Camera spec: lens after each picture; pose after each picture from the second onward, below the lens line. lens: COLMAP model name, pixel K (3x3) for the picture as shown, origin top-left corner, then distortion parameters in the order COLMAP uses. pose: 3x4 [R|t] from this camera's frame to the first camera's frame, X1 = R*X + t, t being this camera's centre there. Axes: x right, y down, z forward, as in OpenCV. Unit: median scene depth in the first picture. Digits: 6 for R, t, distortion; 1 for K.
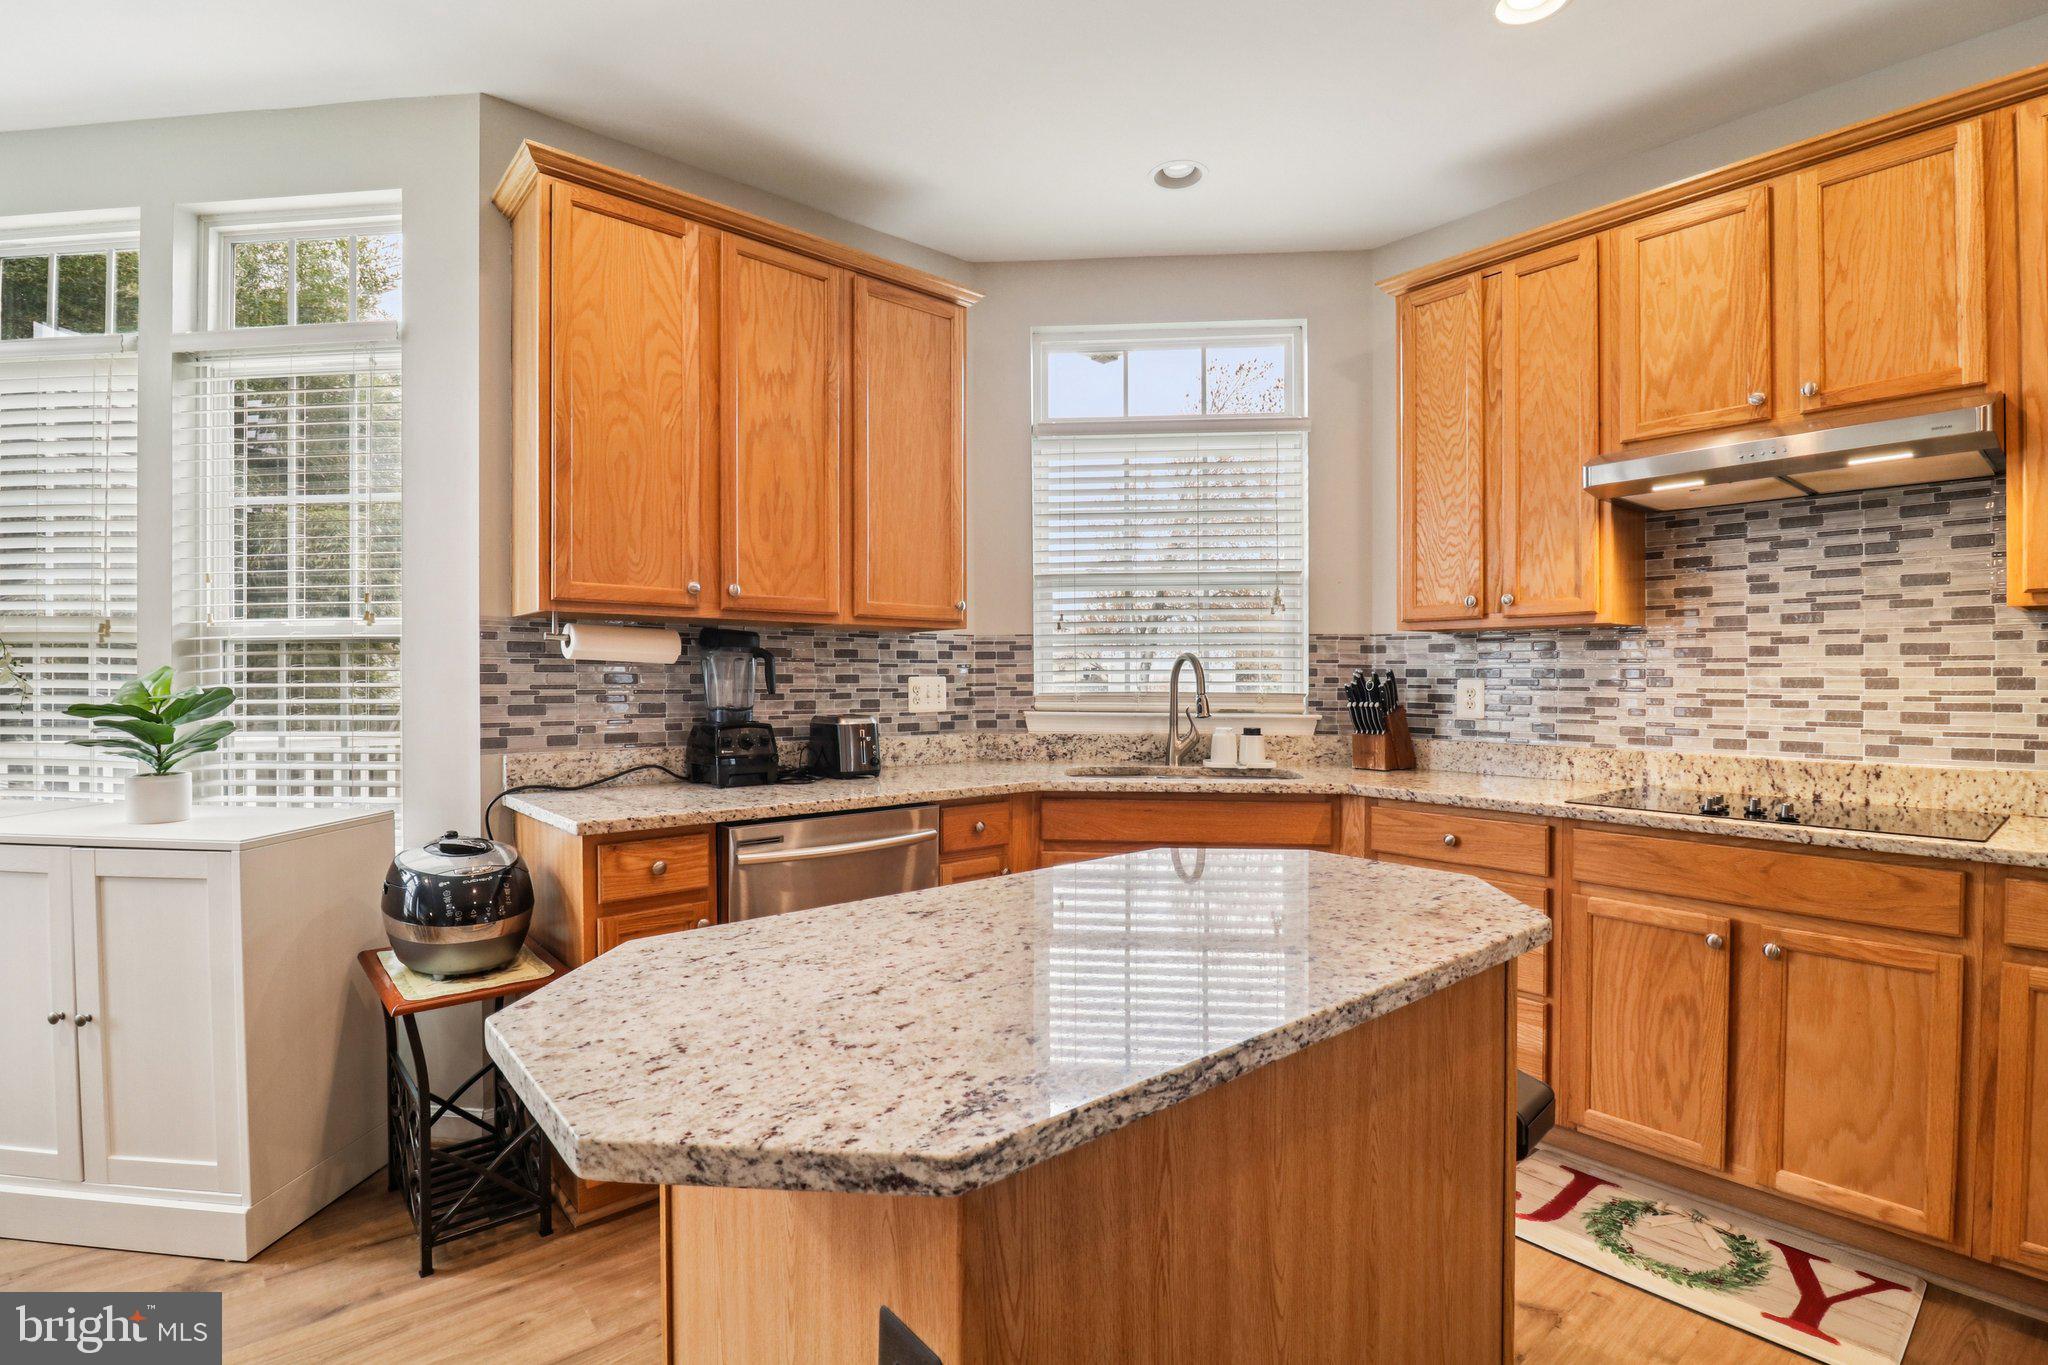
lens RADIAL K [[959.3, 0, 1016.5], [0, 959.3, 685.6], [0, 0, 1]] dist [-0.002524, -0.010733]
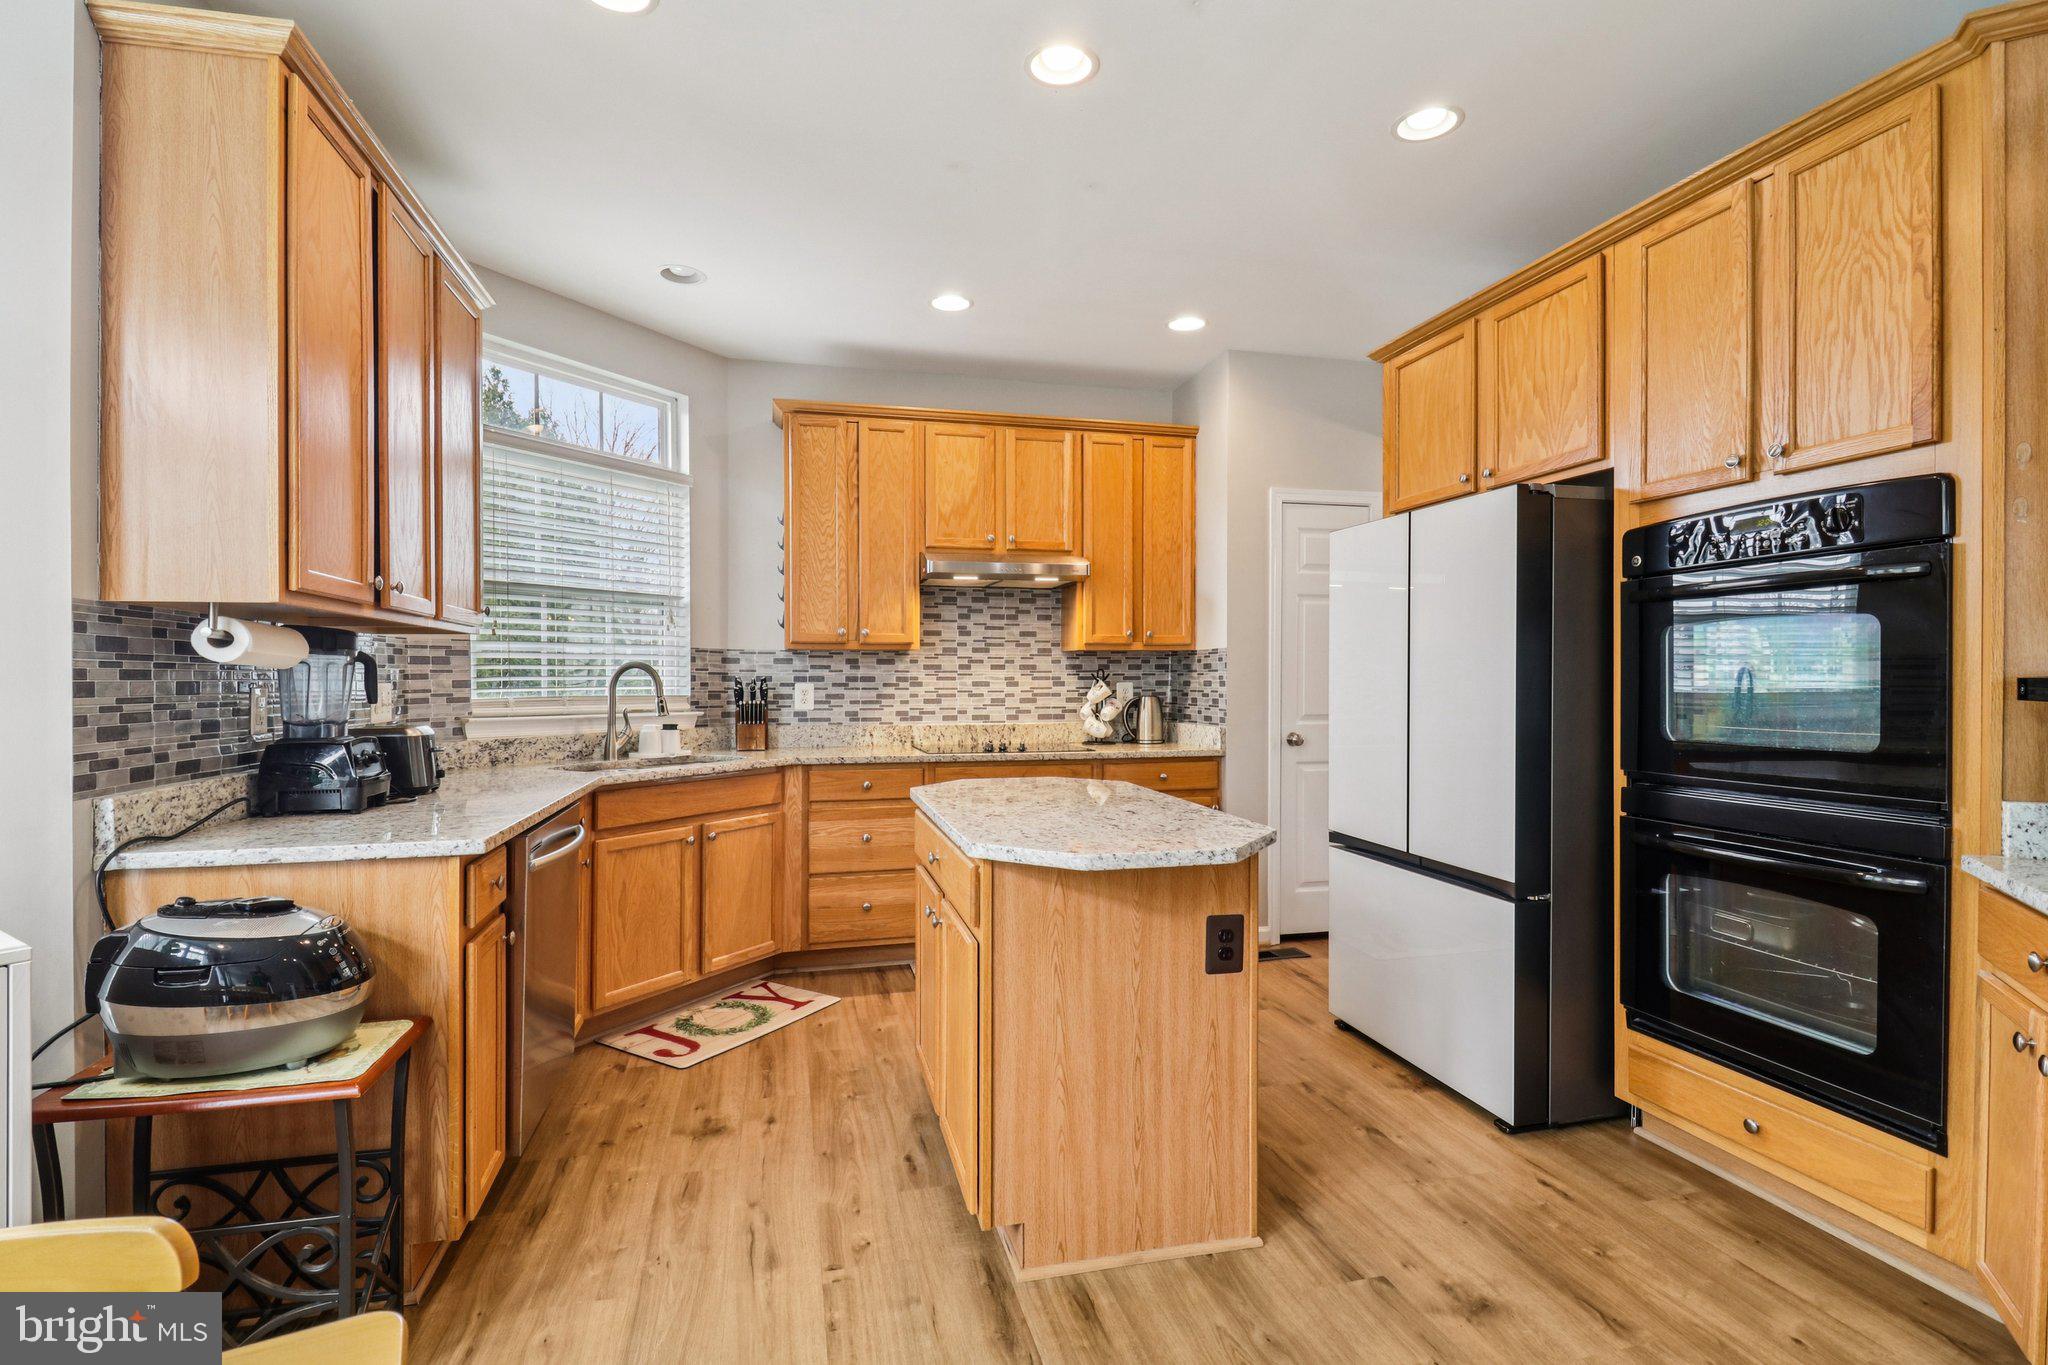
lens RADIAL K [[959.3, 0, 1018.9], [0, 959.3, 672.0], [0, 0, 1]] dist [-0.002524, -0.010733]
pose [[0.439737, 0.004726, 0.898114, -0.856239], [0.010325, 0.999893, -0.010317, -0.006030], [-0.898067, 0.013810, 0.439641, 0.085439]]
